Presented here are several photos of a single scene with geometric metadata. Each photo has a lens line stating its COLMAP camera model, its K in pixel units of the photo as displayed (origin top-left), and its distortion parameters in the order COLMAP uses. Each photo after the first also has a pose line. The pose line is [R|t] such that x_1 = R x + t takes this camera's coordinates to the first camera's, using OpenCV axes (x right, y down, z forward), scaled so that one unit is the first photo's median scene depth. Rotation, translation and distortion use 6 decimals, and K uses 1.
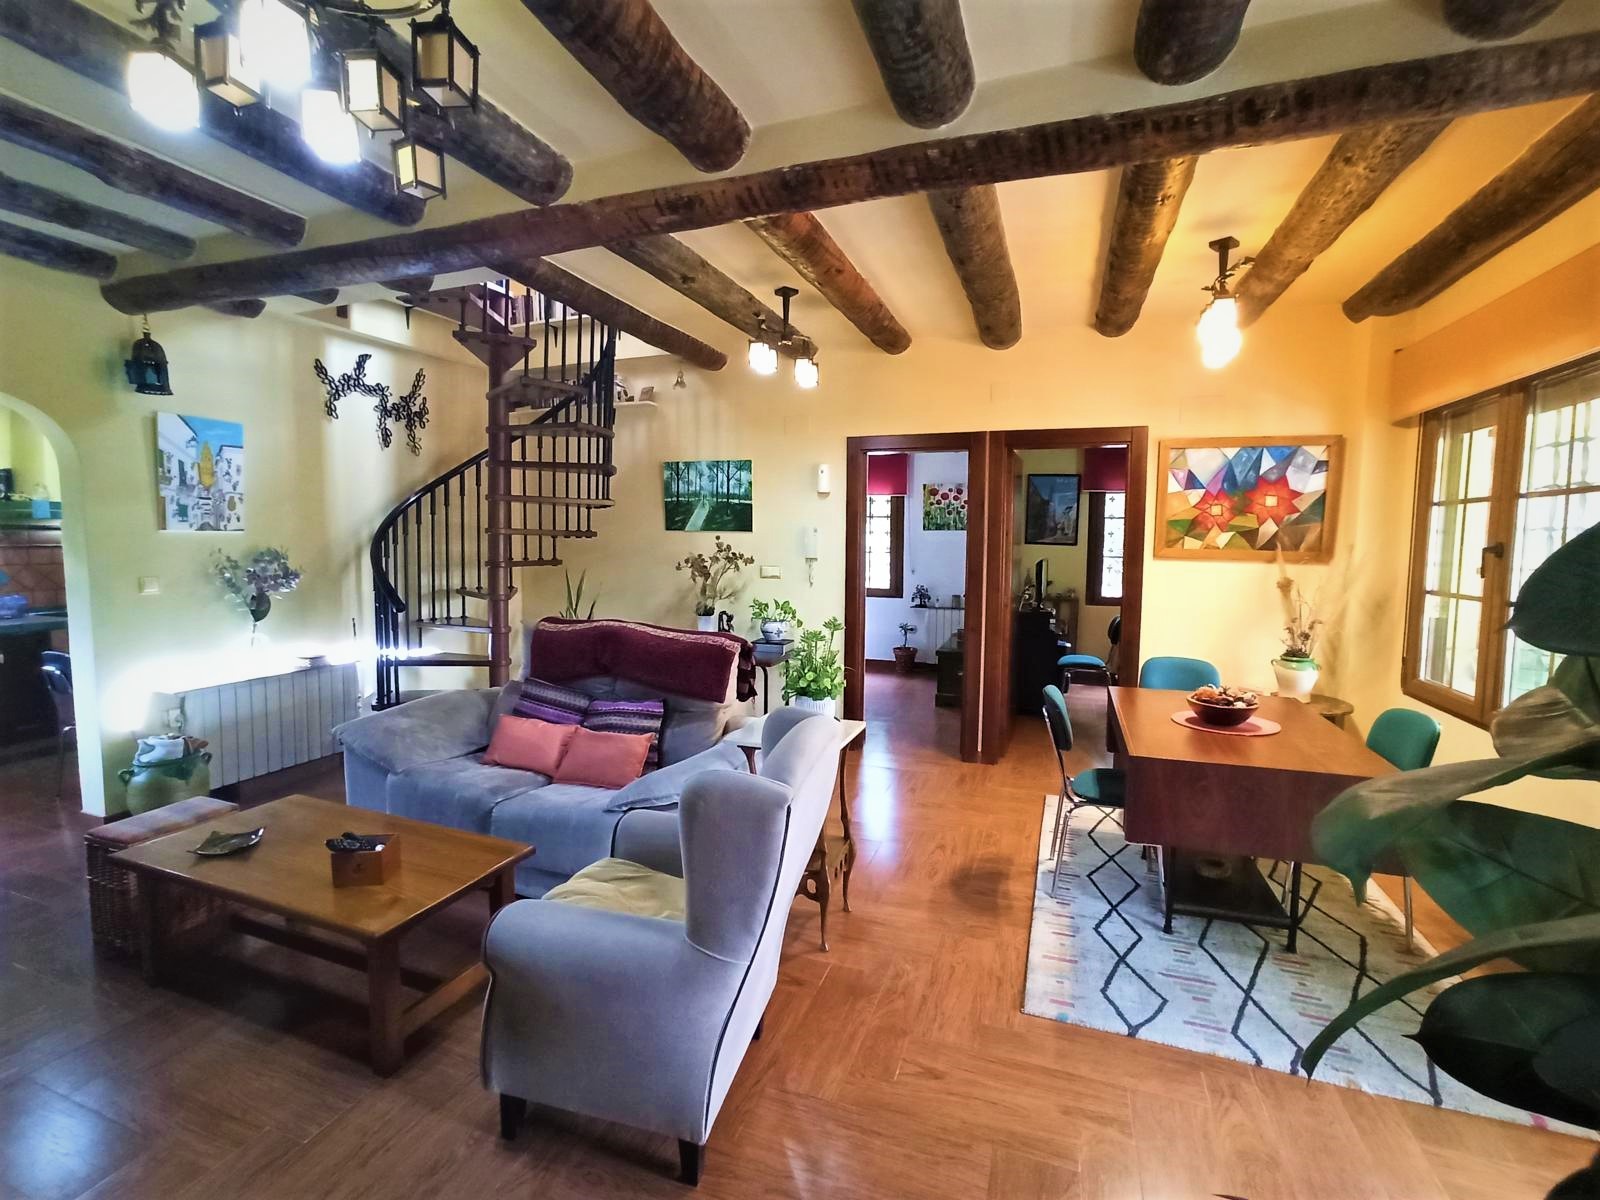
lens RADIAL K [[724.0, 0, 796.7], [0, 724.0, 600.4], [0, 0, 1]] dist [-0.027875, 0.007215]
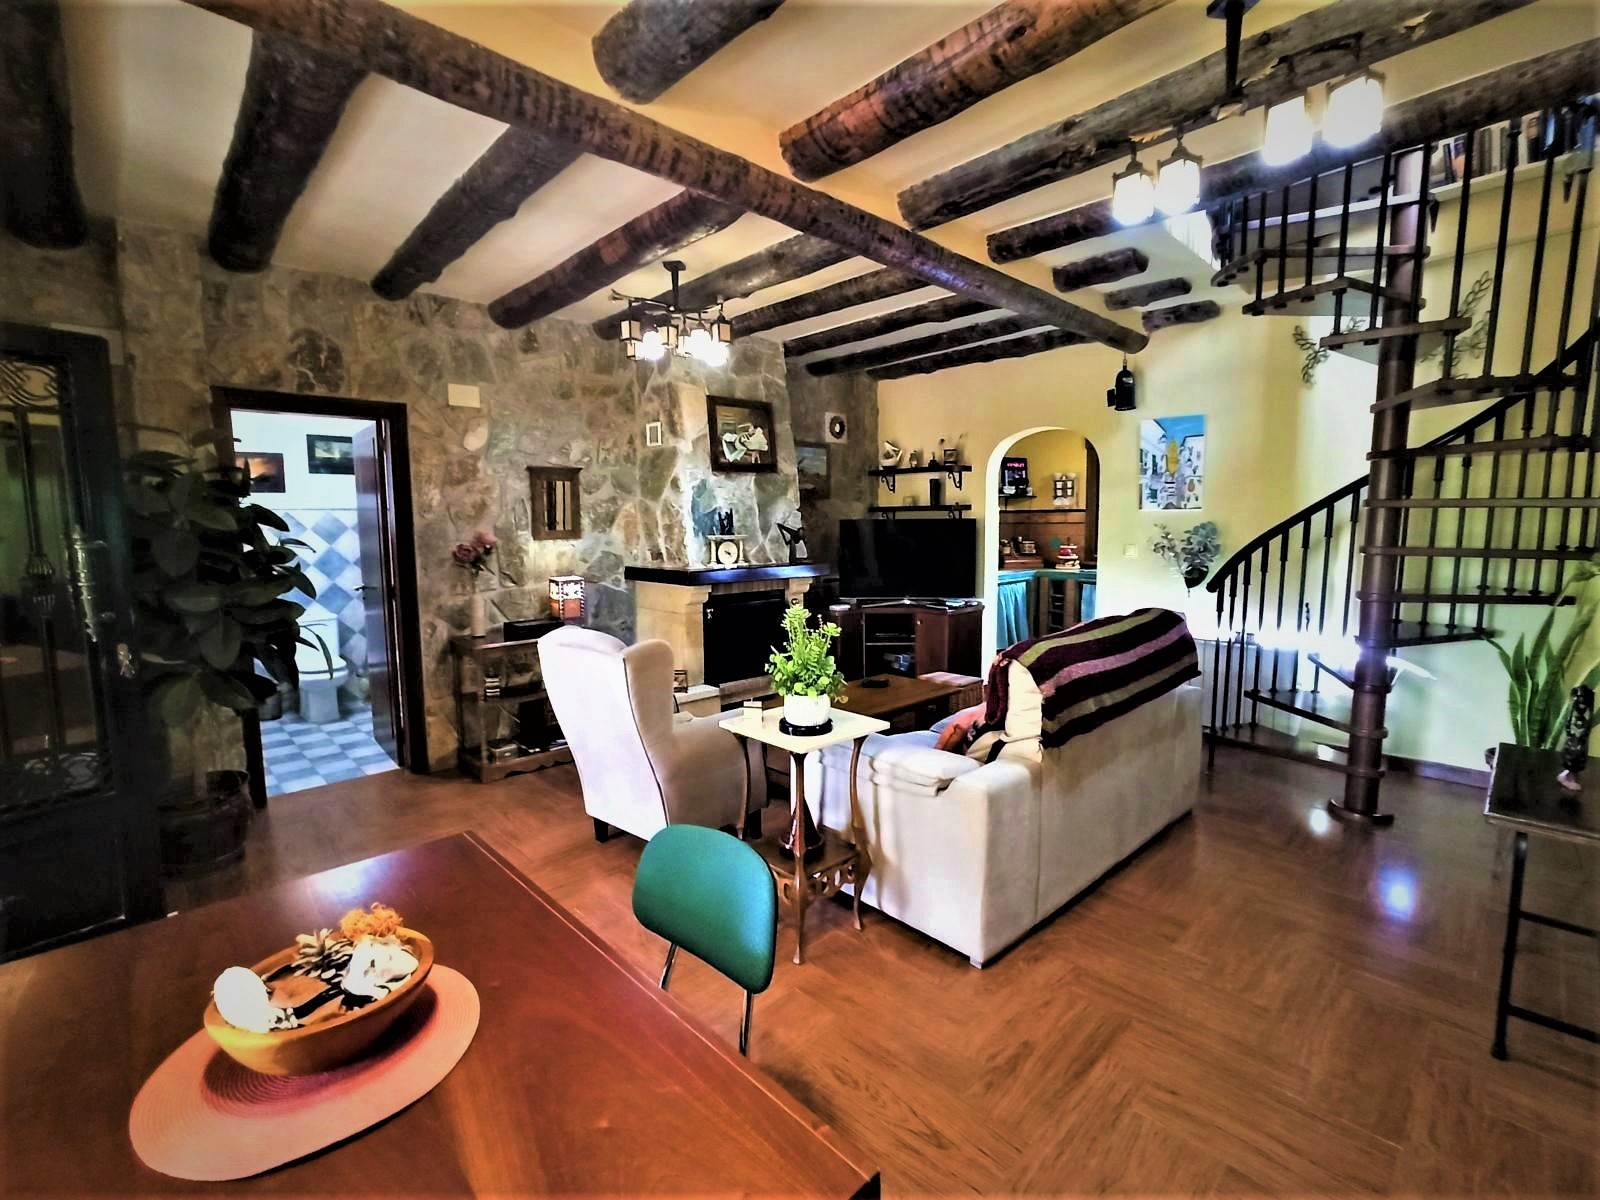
lens RADIAL K [[724.0, 0, 803.8], [0, 724.0, 599.9], [0, 0, 1]] dist [-0.027875, 0.007215]
pose [[-0.428726, 0.099700, -0.897916, 0.467498], [-0.072898, 0.986834, 0.144380, -0.062675], [0.900489, 0.127355, -0.415814, 0.792247]]
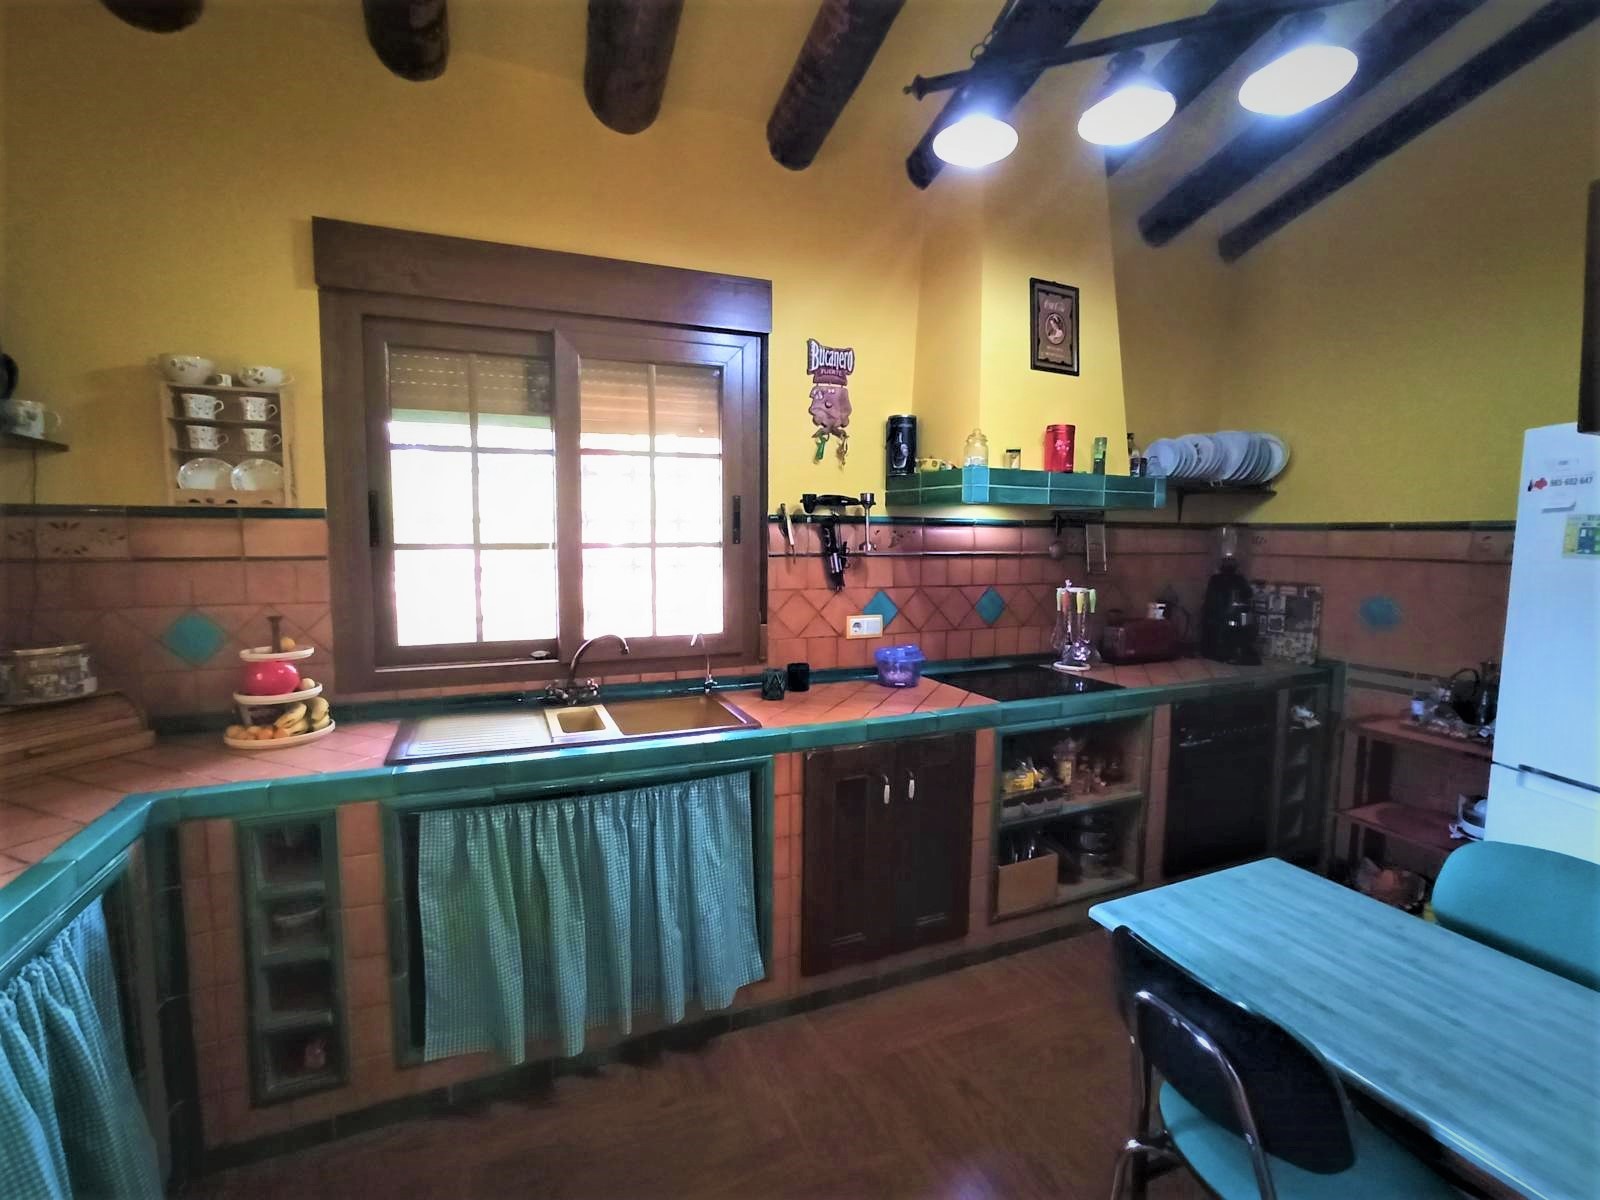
lens RADIAL K [[724.0, 0, 804.5], [0, 724.0, 594.6], [0, 0, 1]] dist [-0.027875, 0.007215]
pose [[0.693635, 0.061718, -0.717678, -0.780924], [-0.069616, 0.997403, 0.018489, -0.052027], [0.716955, 0.037137, 0.696129, 0.563779]]
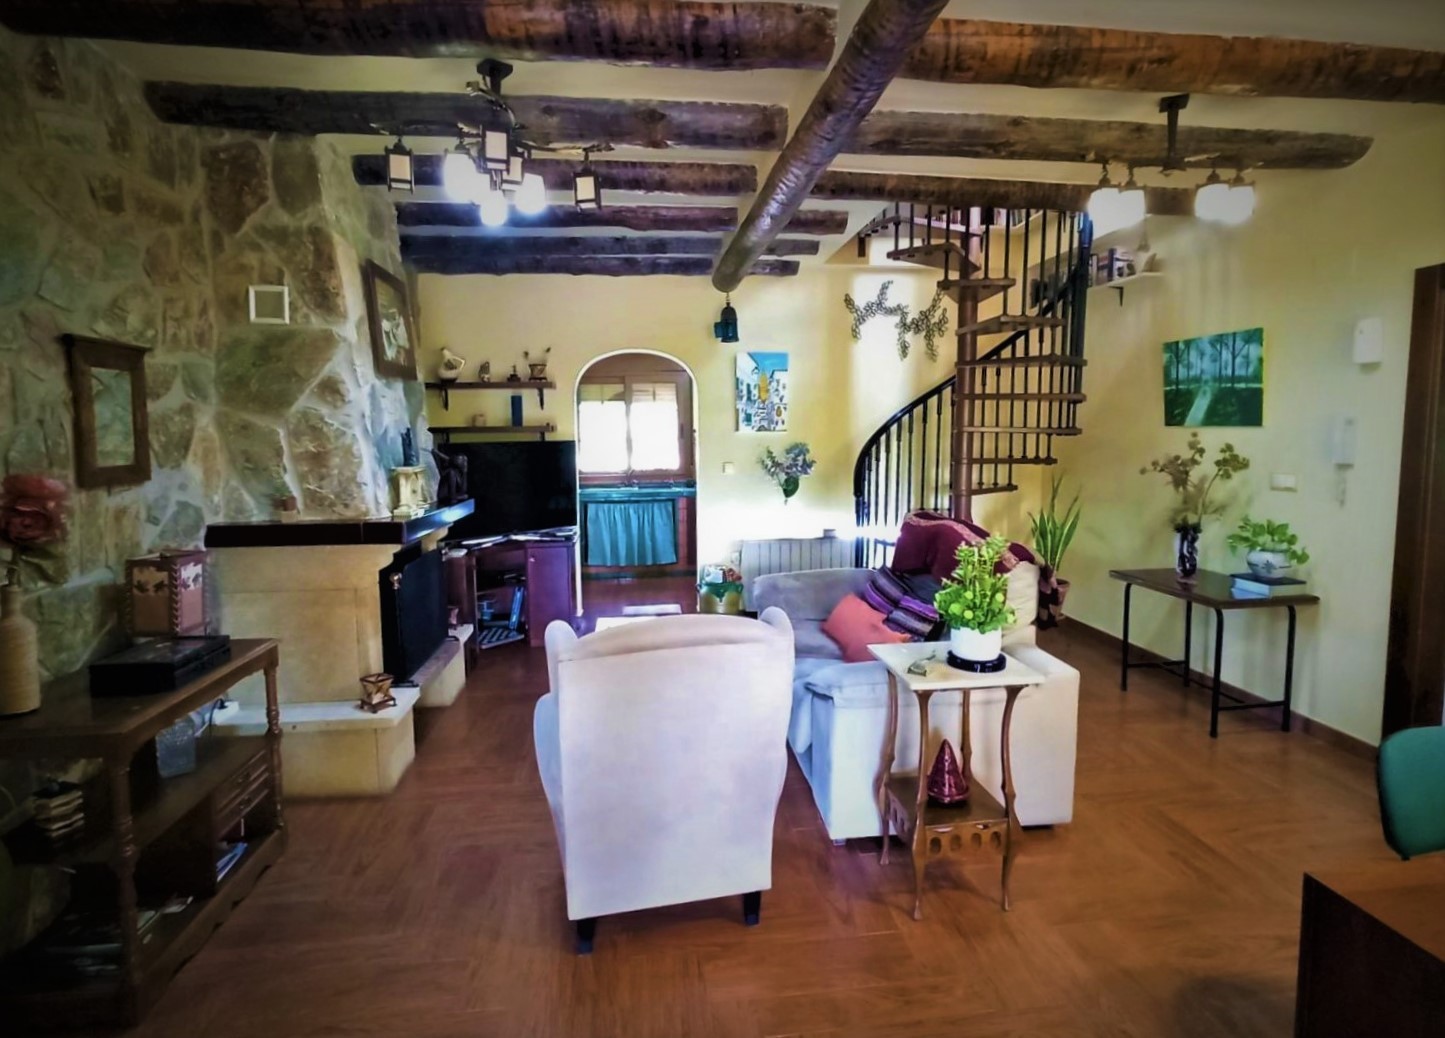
lens RADIAL K [[721.5, 0, 723.5], [0, 721.5, 504.5], [0, 0, 1]] dist [-0.020595, 0.007853]
pose [[0.461192, 0.081347, -0.883564, 0.358128], [-0.070674, 0.995993, 0.054808, -0.020242], [0.884482, 0.037168, 0.465092, 0.211074]]
